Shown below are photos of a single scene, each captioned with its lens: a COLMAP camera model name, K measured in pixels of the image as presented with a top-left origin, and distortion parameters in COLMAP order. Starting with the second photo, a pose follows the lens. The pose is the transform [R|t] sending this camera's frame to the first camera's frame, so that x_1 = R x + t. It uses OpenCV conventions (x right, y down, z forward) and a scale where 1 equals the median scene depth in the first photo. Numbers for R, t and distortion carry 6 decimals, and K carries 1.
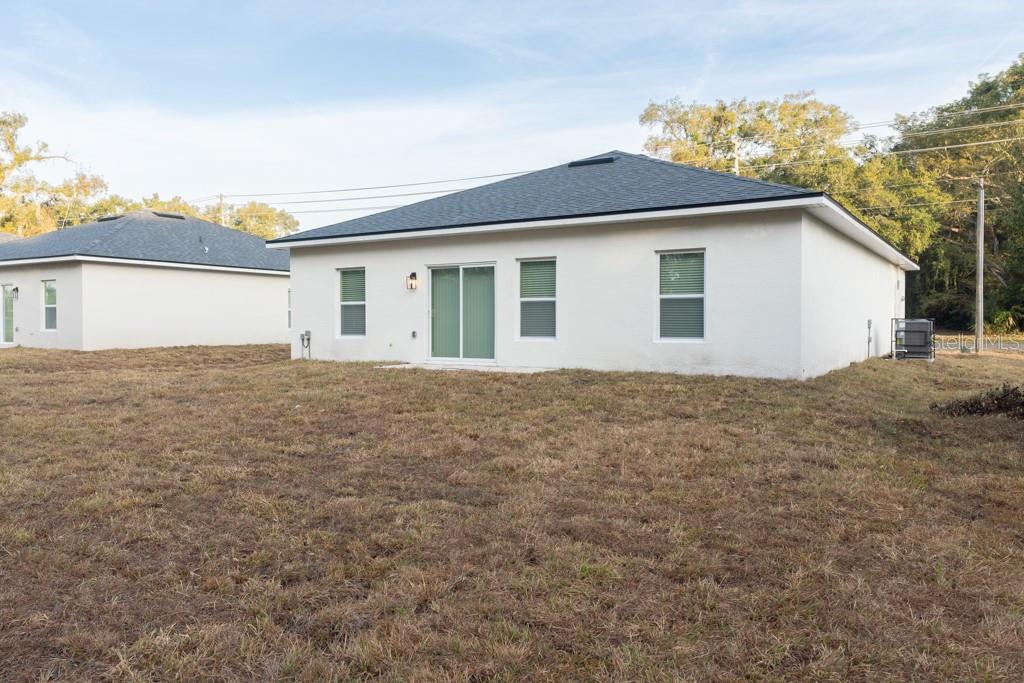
lens RADIAL K [[790.0, 0, 499.2], [0, 790.0, 339.0], [0, 0, 1]] dist [0.011520, 0.000691]
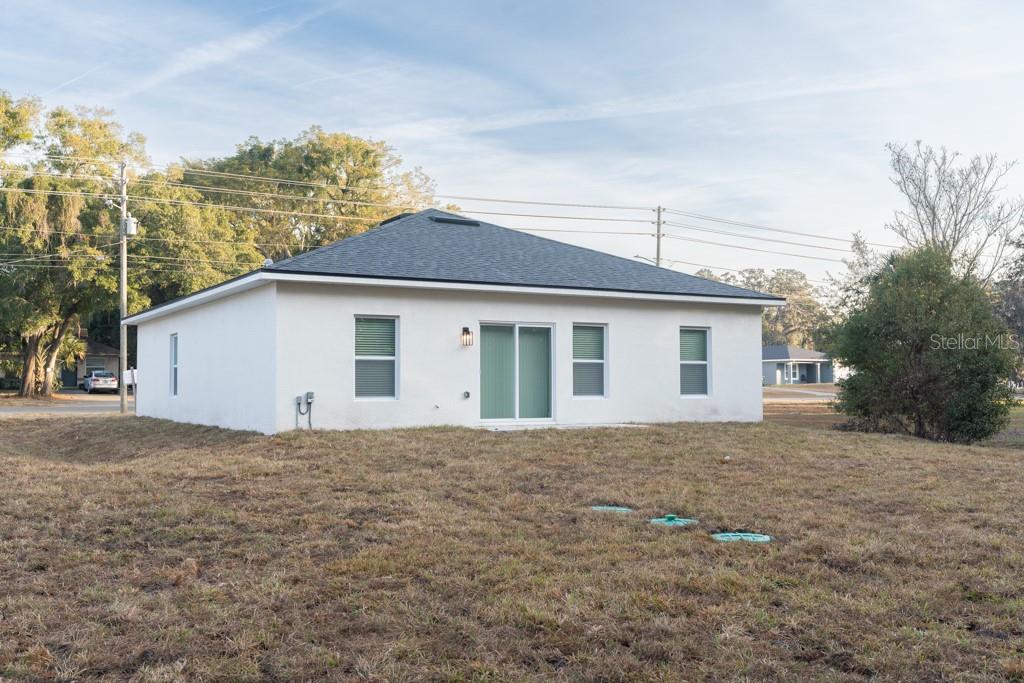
lens RADIAL K [[979.0, 0, 512.0], [0, 979.0, 341.5], [0, 0, 1]] dist [0.014402, -0.001627]
pose [[0.454619, 0.037551, 0.889894, -1.032396], [0.014735, 0.998657, -0.049668, -0.009932], [-0.890564, 0.035693, 0.453455, 0.411053]]
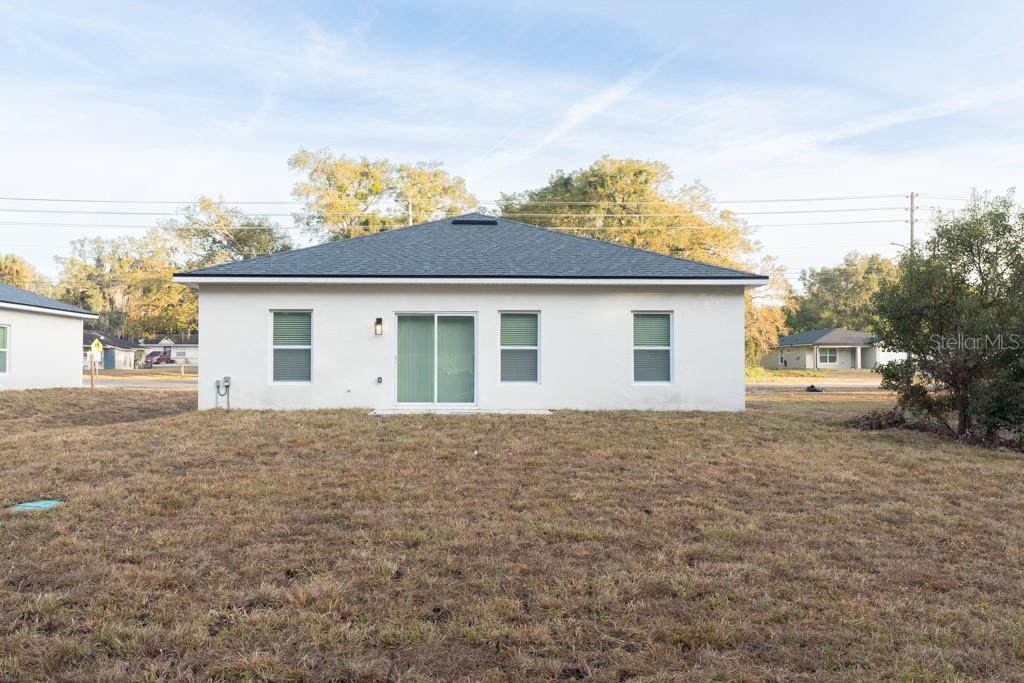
lens RADIAL K [[794.2, 0, 512.0], [0, 794.2, 341.5], [0, 0, 1]] dist [0.012447, 0.001872]
pose [[0.815882, 0.021344, 0.577824, -0.518502], [0.008077, 0.998800, -0.048298, -0.004465], [-0.578162, 0.044072, 0.814731, 0.081984]]
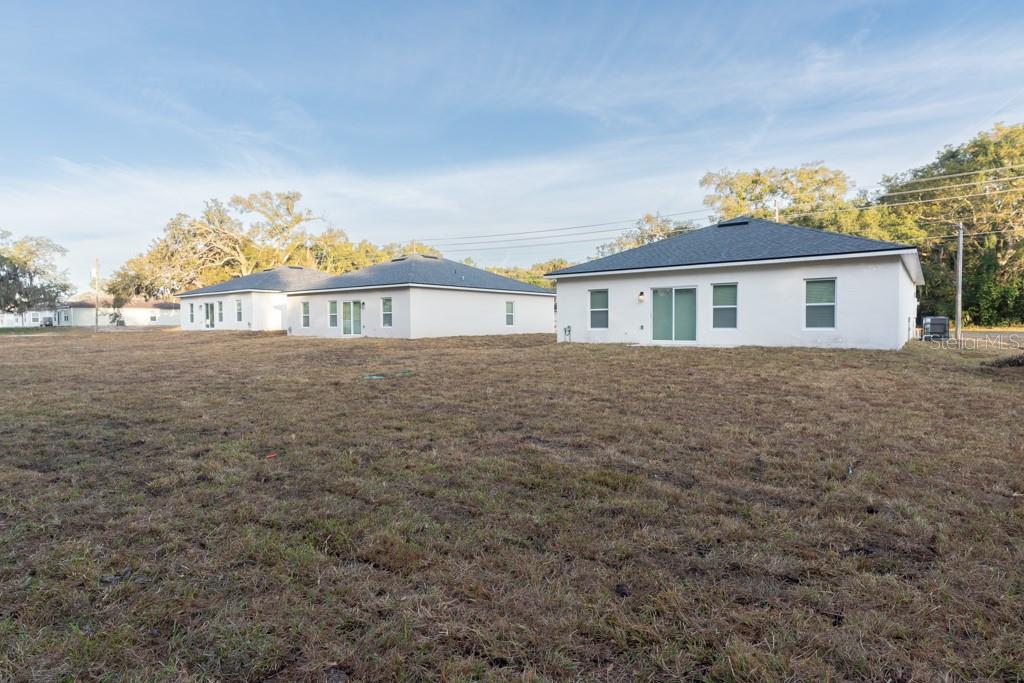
lens RADIAL K [[561.7, 0, 503.7], [0, 561.7, 341.6], [0, 0, 1]] dist [0.003258, 0.001390]
pose [[0.995830, -0.003553, -0.091164, -0.282999], [0.004778, 0.999901, 0.013223, 0.007718], [0.091108, -0.013603, 0.995748, -0.258044]]
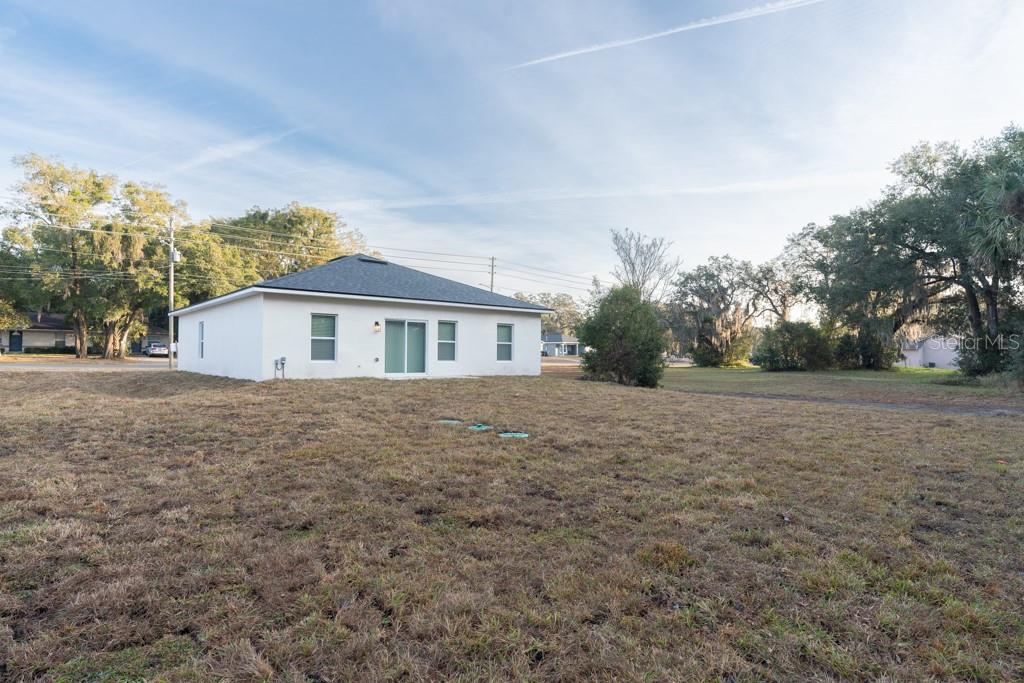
lens RADIAL K [[546.5, 0, 506.7], [0, 546.5, 343.4], [0, 0, 1]] dist [-0.001694, 0.000671]
pose [[0.296647, 0.022210, 0.954729, -1.041679], [0.005248, 0.999677, -0.024887, -0.009191], [-0.954973, 0.012393, 0.296435, 0.385435]]
